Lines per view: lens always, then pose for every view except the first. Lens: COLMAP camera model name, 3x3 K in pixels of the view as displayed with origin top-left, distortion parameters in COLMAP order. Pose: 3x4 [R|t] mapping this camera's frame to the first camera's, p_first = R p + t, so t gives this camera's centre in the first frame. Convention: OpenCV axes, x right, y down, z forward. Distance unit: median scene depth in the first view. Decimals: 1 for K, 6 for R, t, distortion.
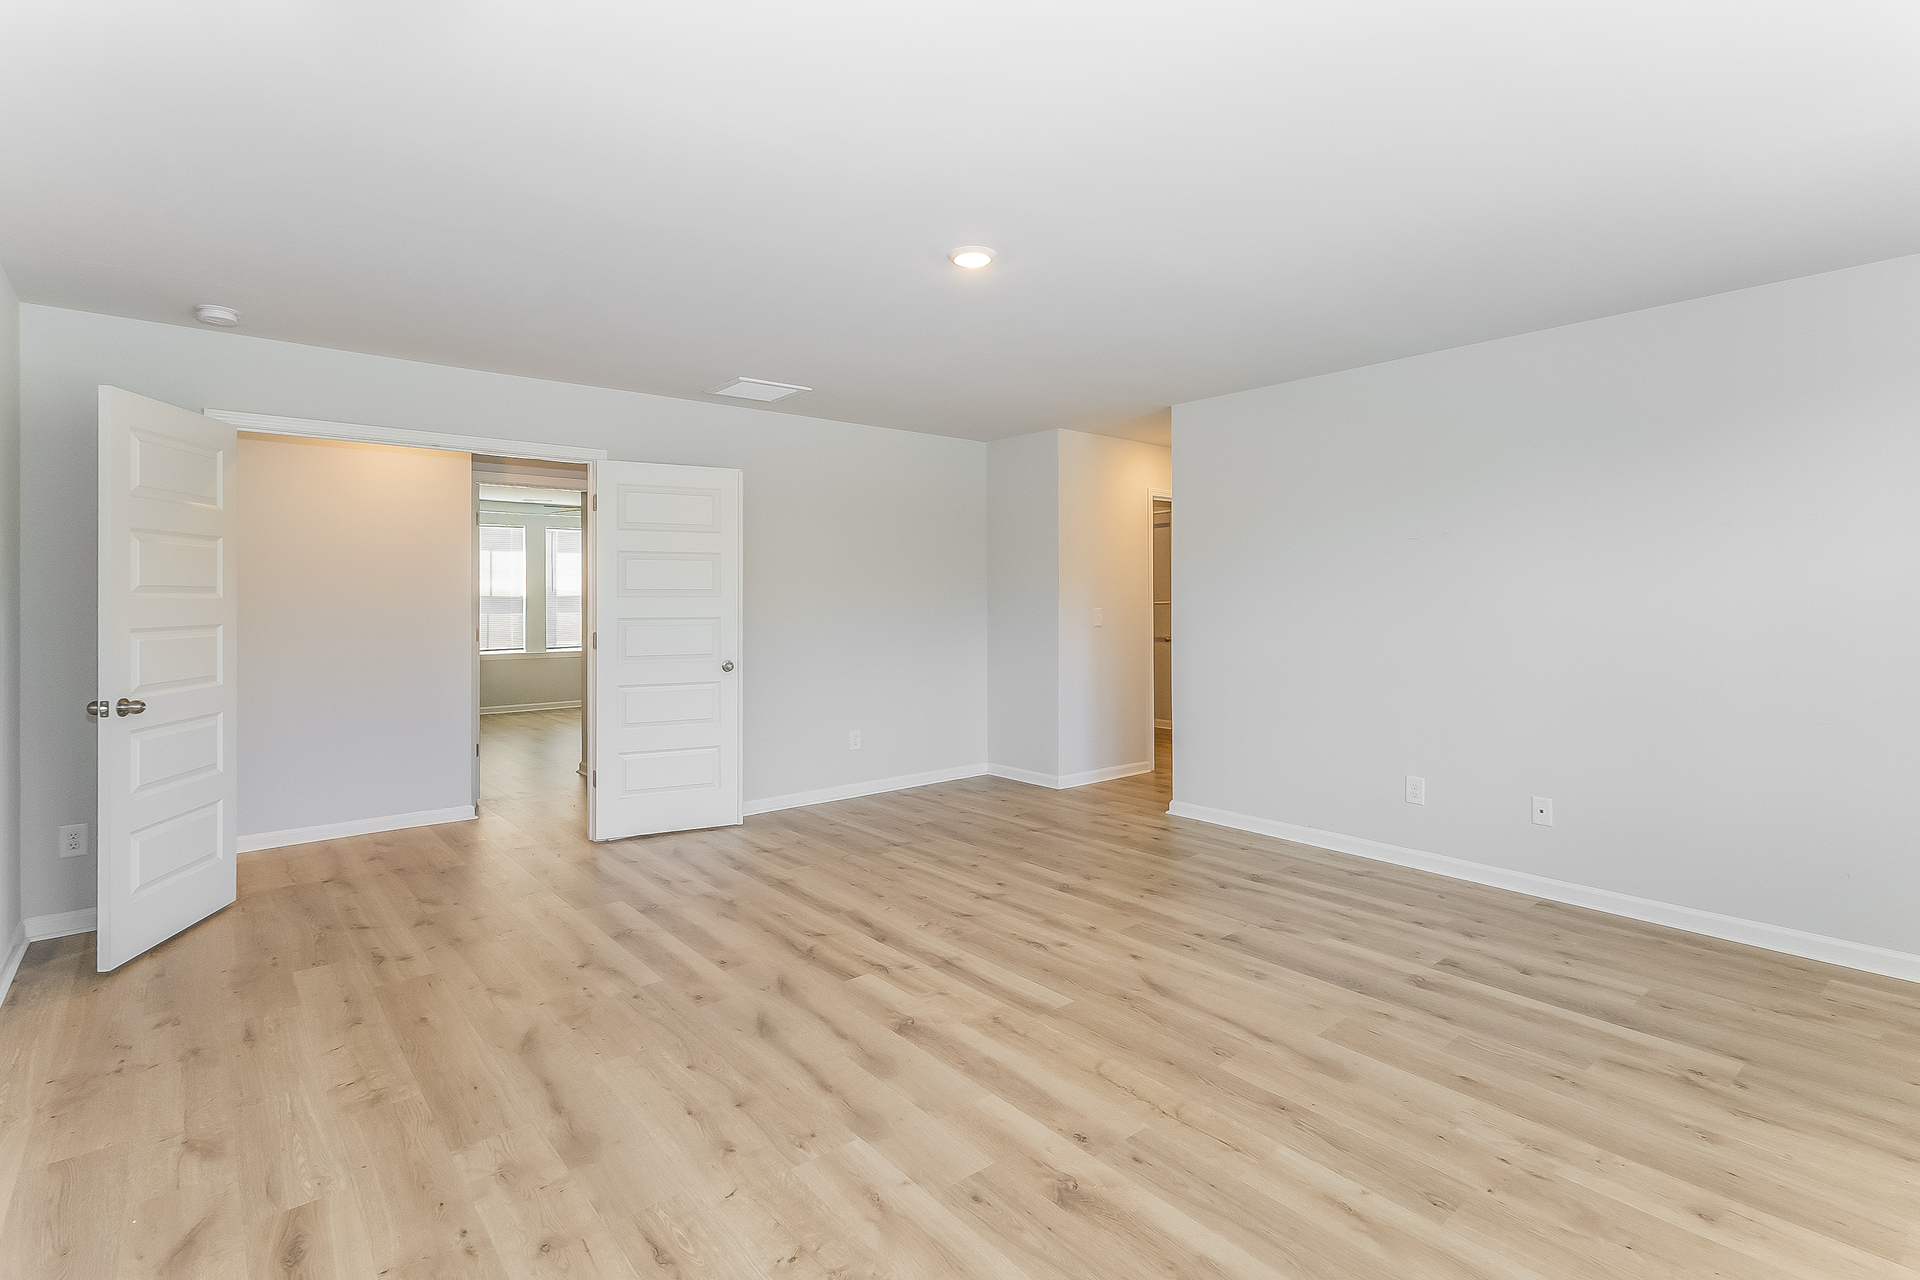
lens RADIAL K [[905.0, 0, 937.0], [0, 905.0, 598.9], [0, 0, 1]] dist [0.002582, -0.000037]
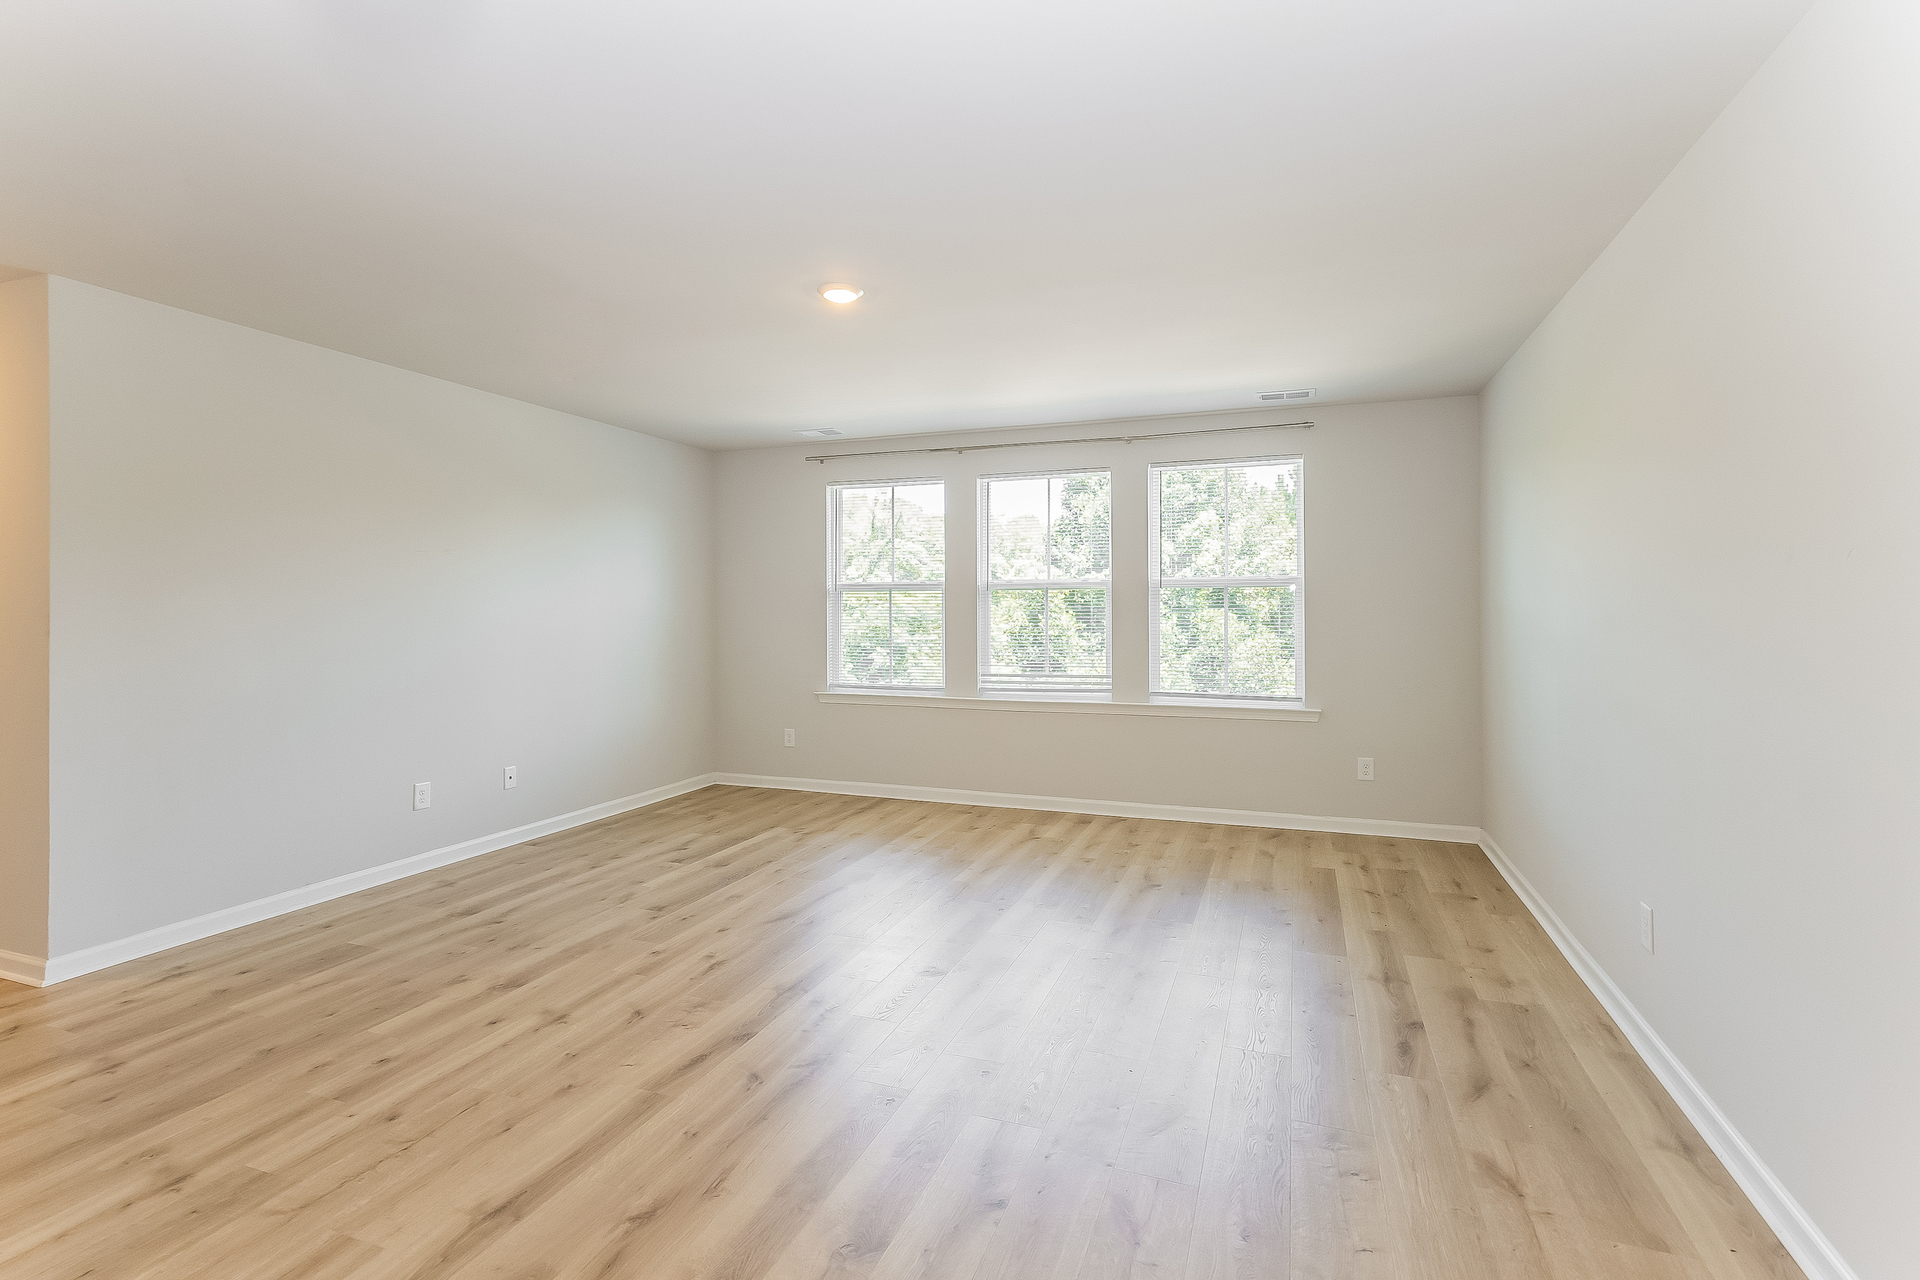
lens RADIAL K [[905.0, 0, 957.6], [0, 905.0, 628.8], [0, 0, 1]] dist [0.002582, -0.000037]
pose [[-0.499332, -0.015054, 0.866280, -0.733579], [0.009647, 0.999690, 0.022933, 0.004958], [-0.866357, 0.019809, -0.499032, 1.089152]]
